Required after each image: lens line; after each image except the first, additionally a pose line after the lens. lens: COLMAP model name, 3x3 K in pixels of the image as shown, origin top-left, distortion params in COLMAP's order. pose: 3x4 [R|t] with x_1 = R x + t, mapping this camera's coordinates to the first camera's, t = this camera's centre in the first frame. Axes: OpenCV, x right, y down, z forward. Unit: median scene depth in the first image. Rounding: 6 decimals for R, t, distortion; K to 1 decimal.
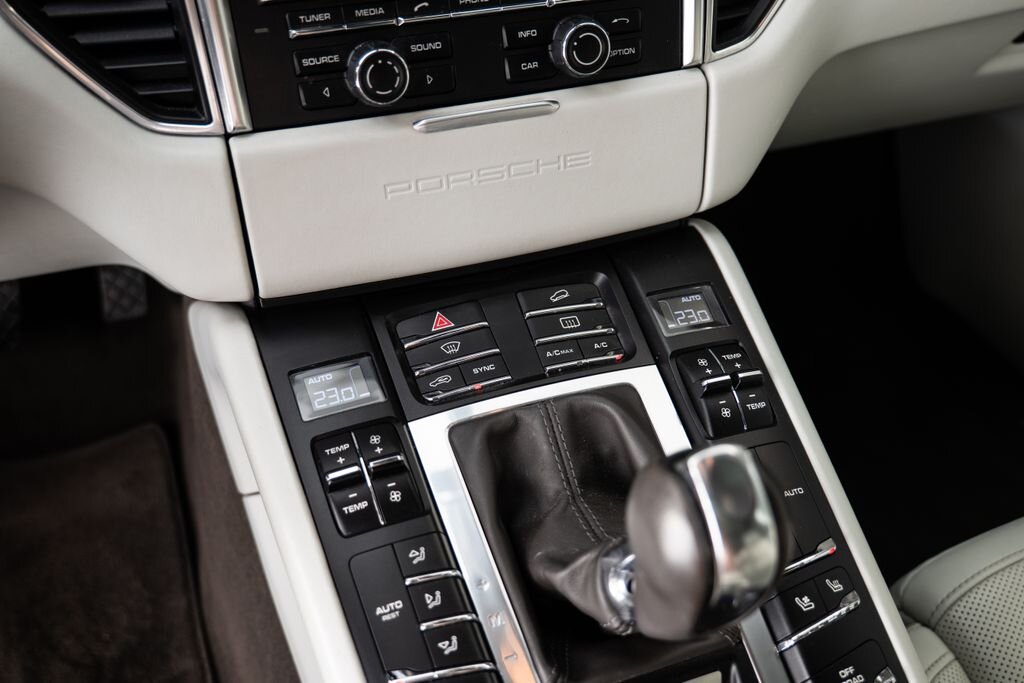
lens RADIAL K [[961.0, 0, 512.0], [0, 961.0, 341.5], [0, 0, 1]] dist [0.011499, -0.008476]
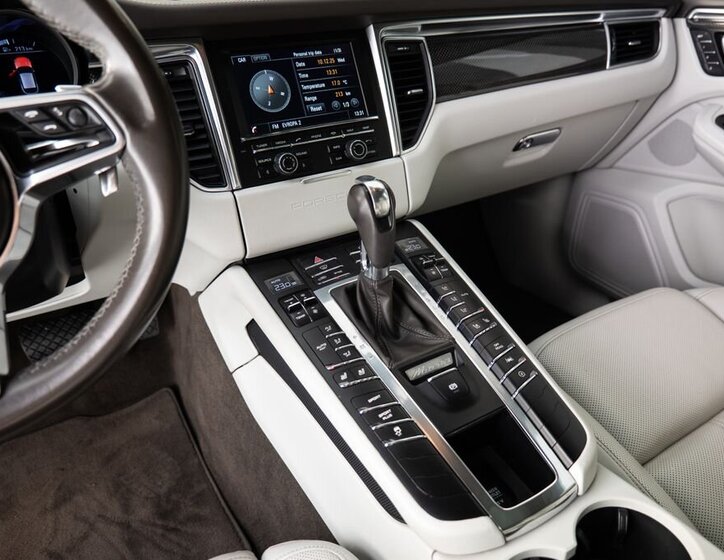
lens RADIAL K [[539.0, 0, 362.0], [0, 539.0, 280.0], [0, 0, 1]] dist [-0.024489, 0.006919]
pose [[0.982008, -0.141105, 0.125494, -0.158688], [0.166834, 0.959614, -0.226511, 0.404291], [-0.088464, 0.243372, 0.965890, -0.397863]]
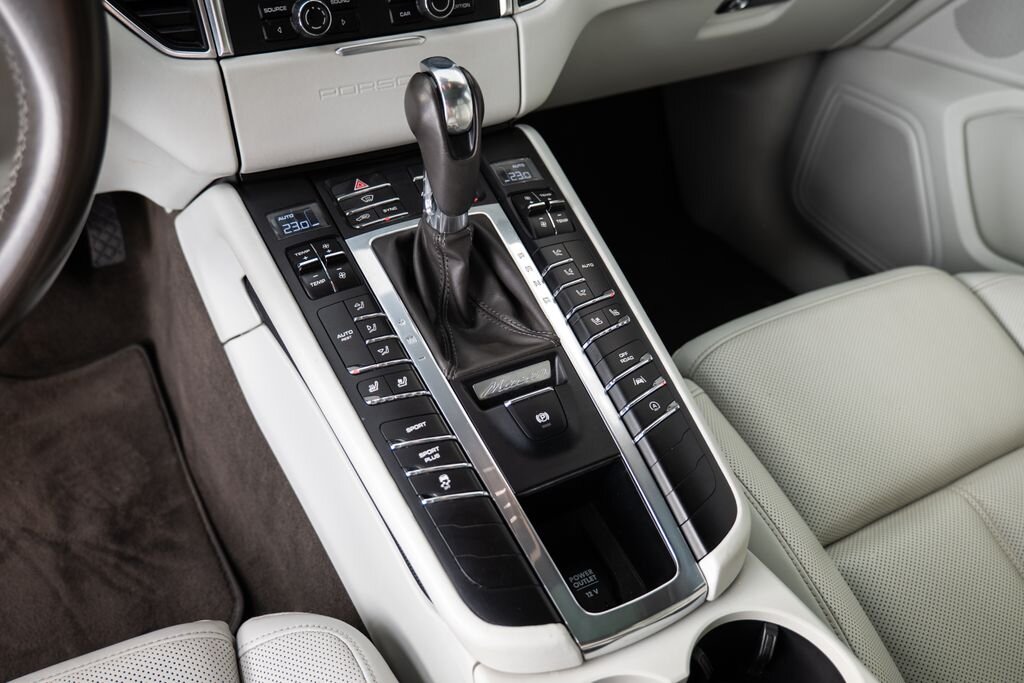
lens RADIAL K [[828.4, 0, 475.6], [0, 828.4, 339.0], [0, 0, 1]] dist [0.003760, 0.007463]
pose [[0.992378, -0.074712, 0.098005, -0.041604], [0.077700, 0.996610, -0.027026, 0.304142], [-0.095654, 0.034435, 0.994819, -0.371530]]
